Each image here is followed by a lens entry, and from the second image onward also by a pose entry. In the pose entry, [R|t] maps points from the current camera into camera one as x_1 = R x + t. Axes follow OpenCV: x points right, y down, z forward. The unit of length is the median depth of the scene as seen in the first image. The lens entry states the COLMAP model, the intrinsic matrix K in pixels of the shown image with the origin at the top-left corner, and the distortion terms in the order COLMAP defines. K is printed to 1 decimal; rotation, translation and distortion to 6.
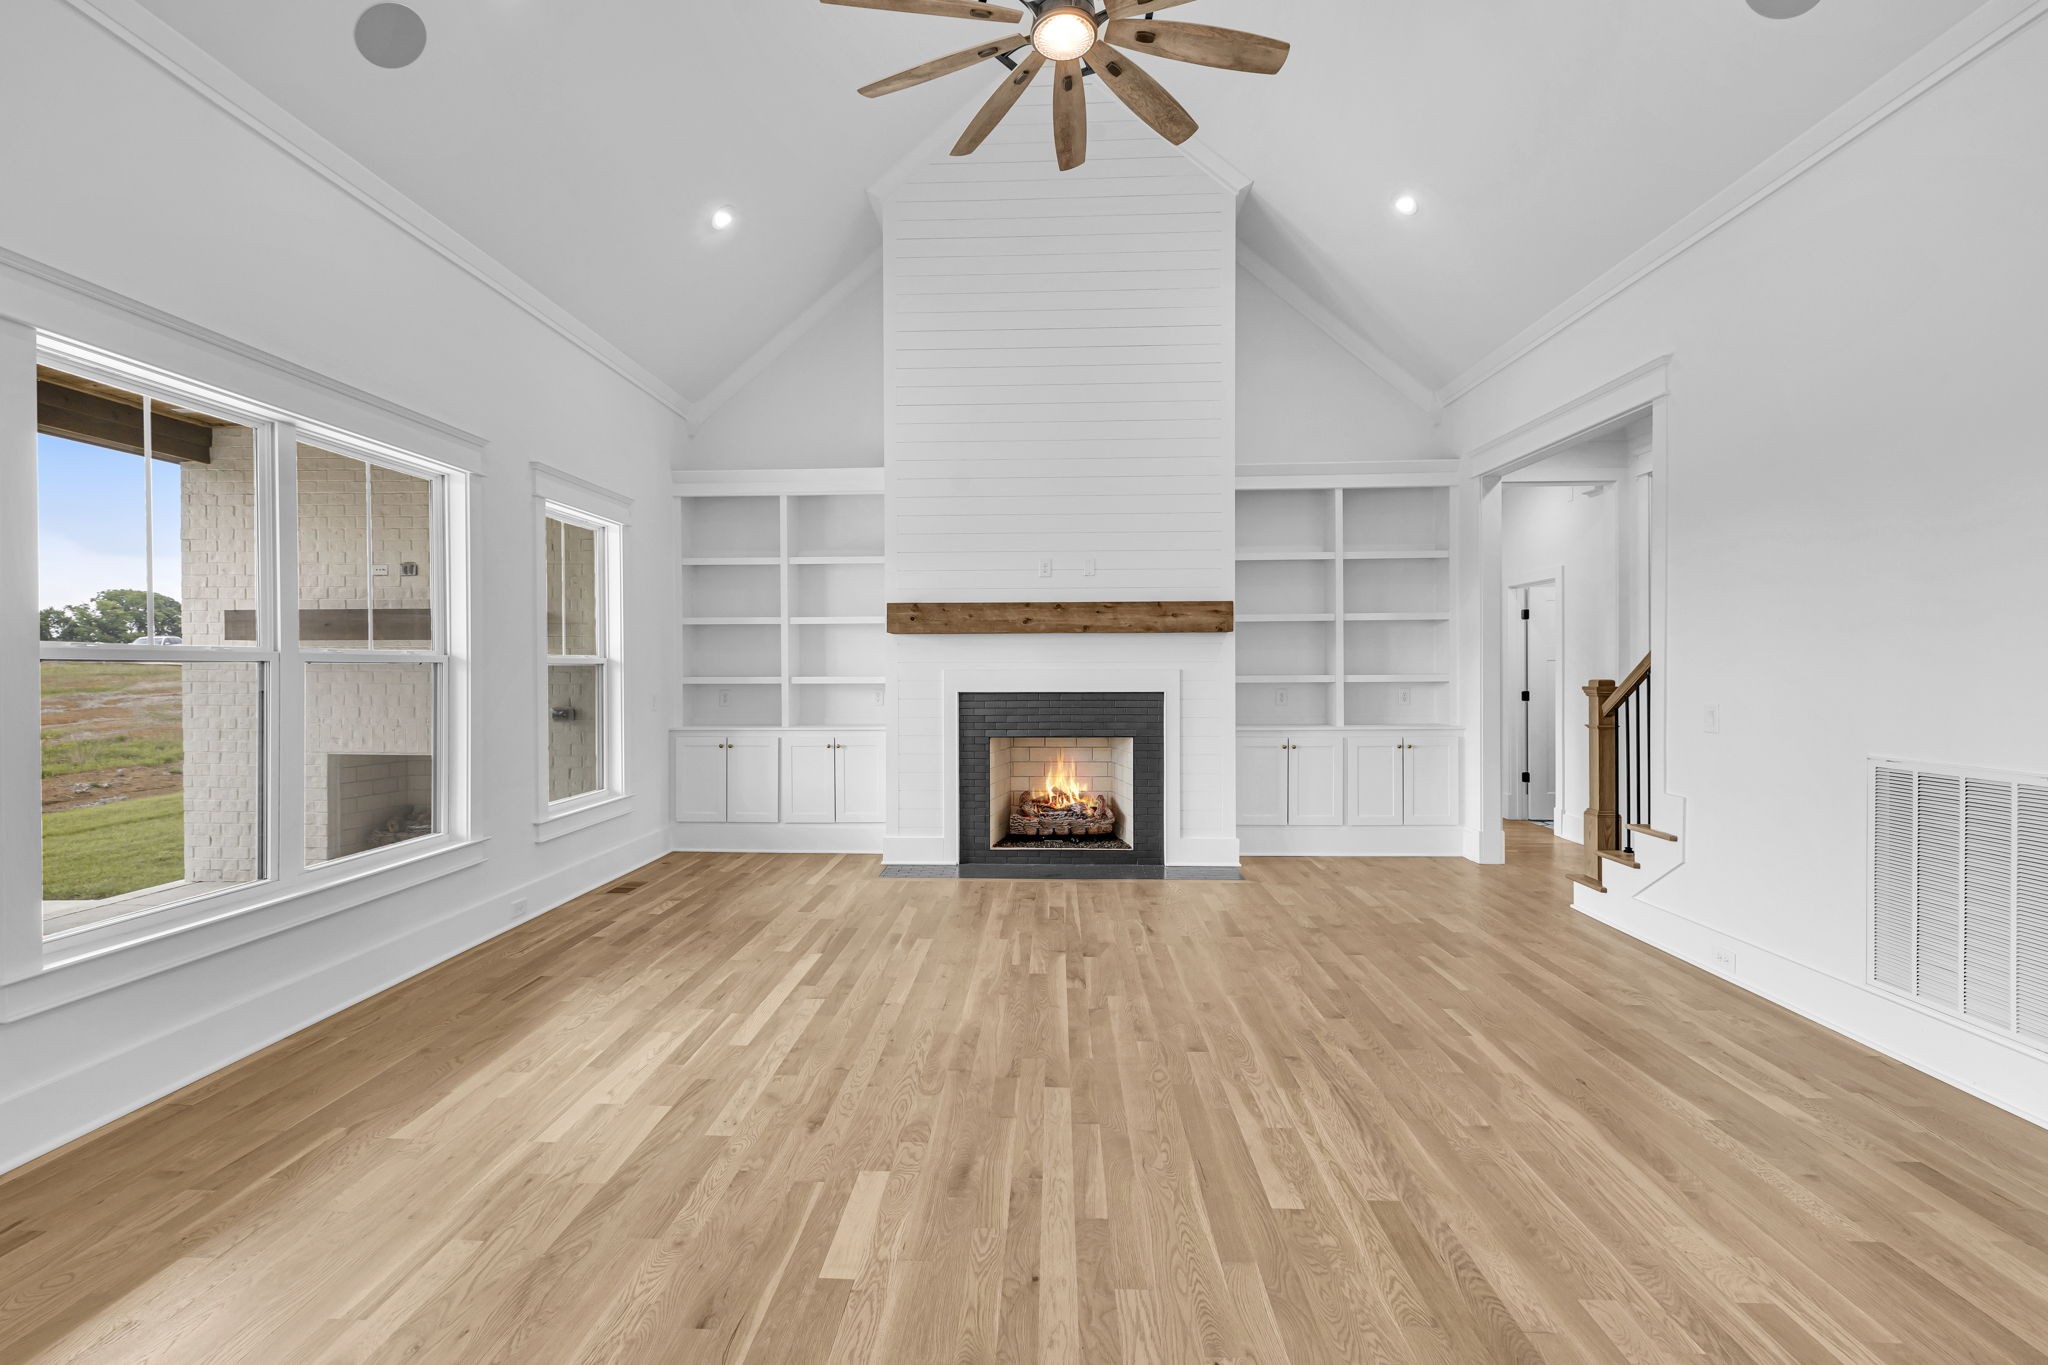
lens RADIAL K [[874.6, 0, 1019.8], [0, 874.6, 678.6], [0, 0, 1]] dist [0.001497, 0.000567]
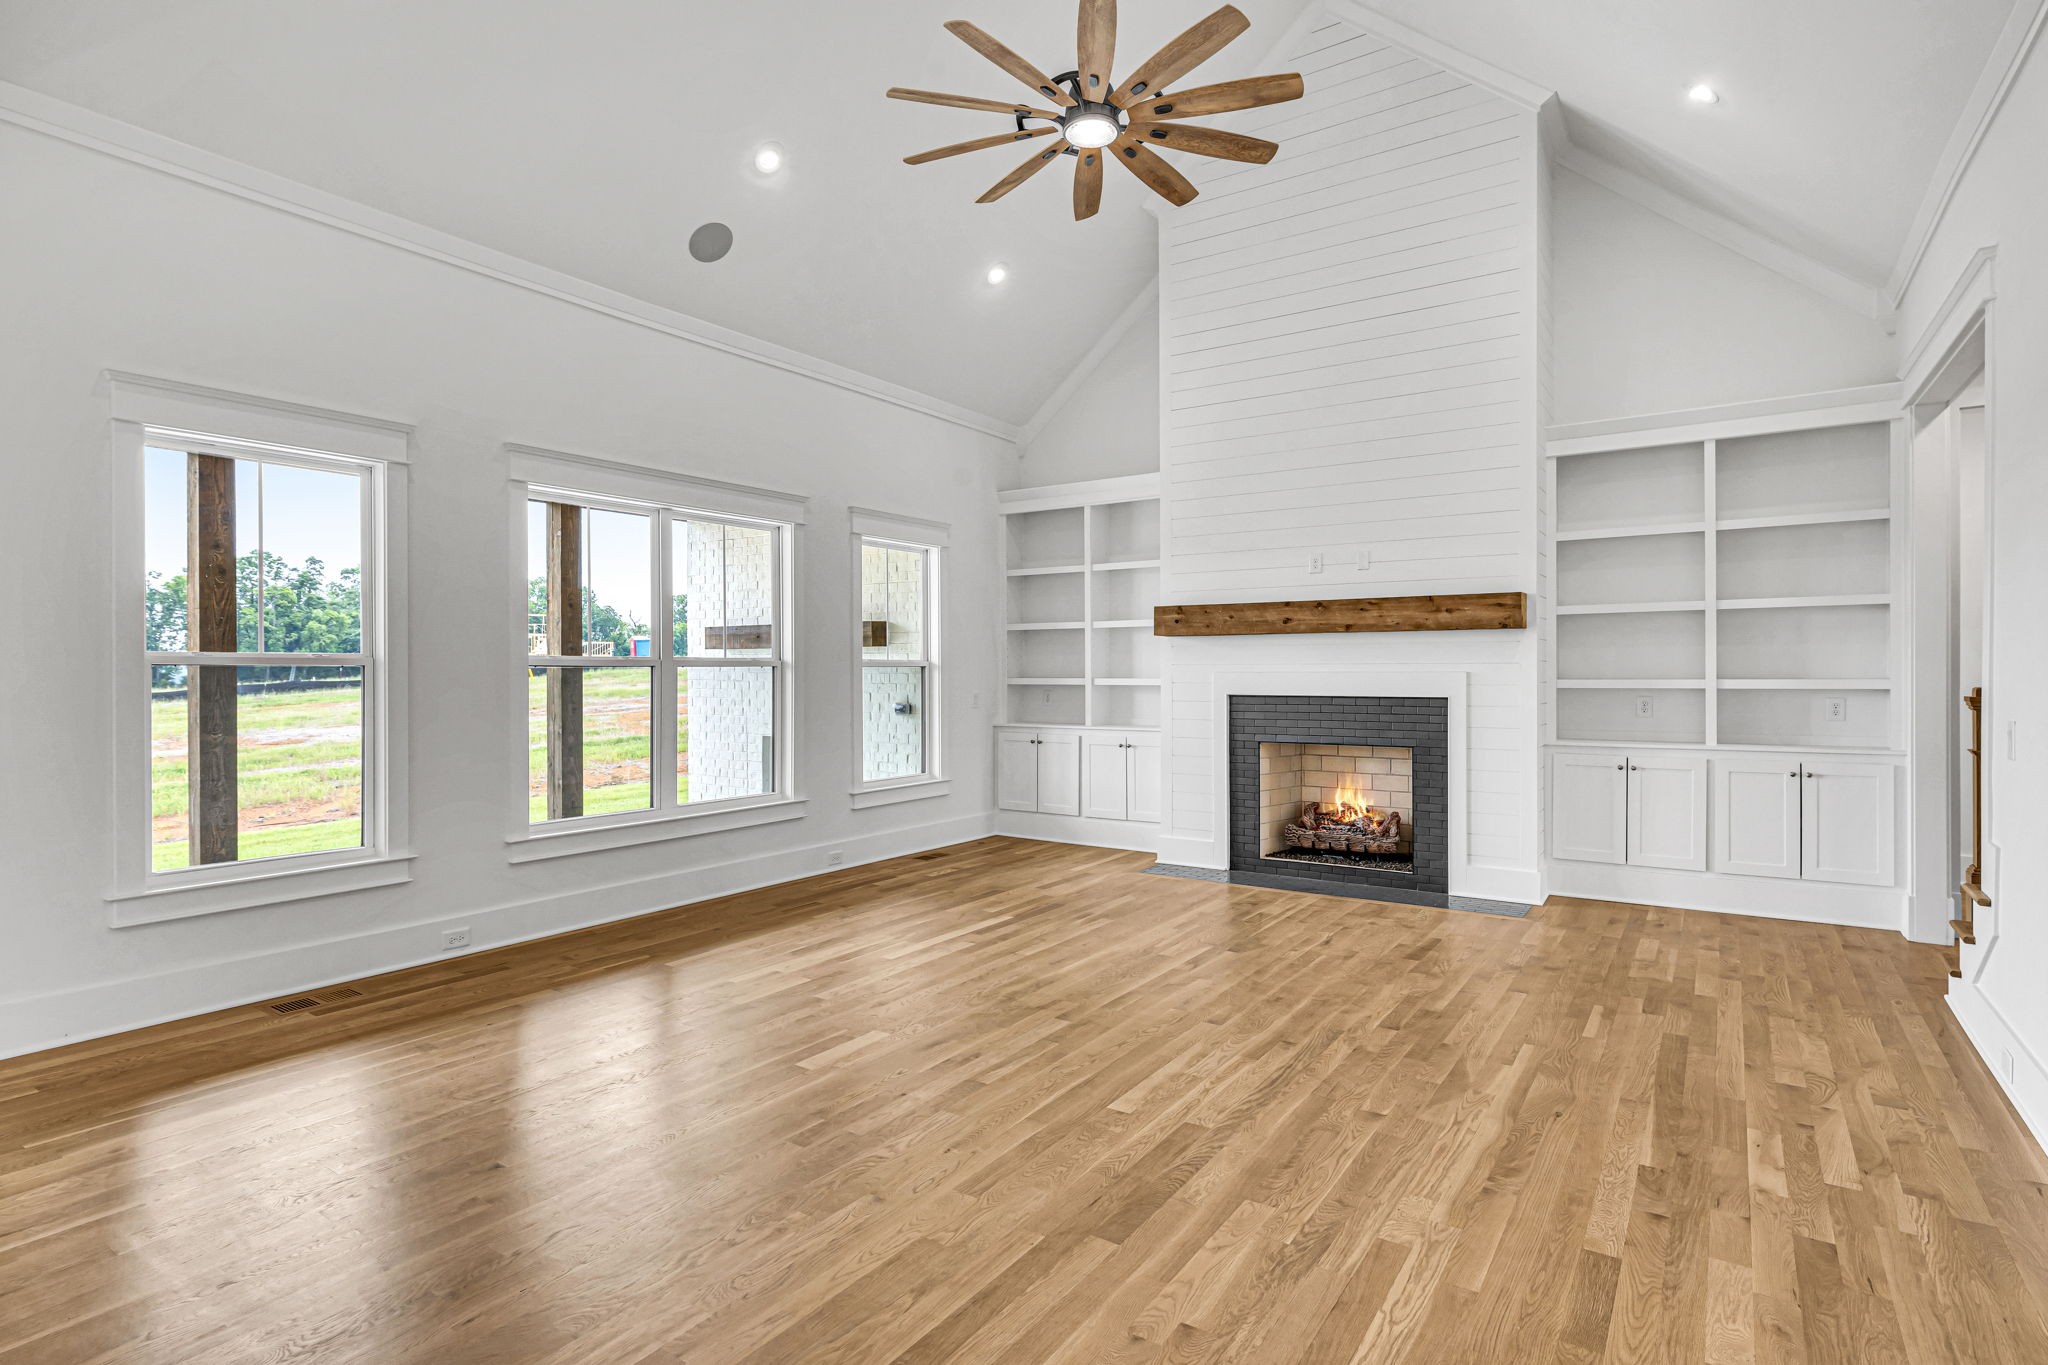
lens RADIAL K [[1041.4, 0, 1024.0], [0, 1041.4, 682.5], [0, 0, 1]] dist [-0.001188, -0.000084]
pose [[0.852031, 0.007094, -0.523443, 0.359076], [-0.006670, 0.999974, 0.002695, 0.000220], [0.523449, 0.001195, 0.852056, -0.119257]]
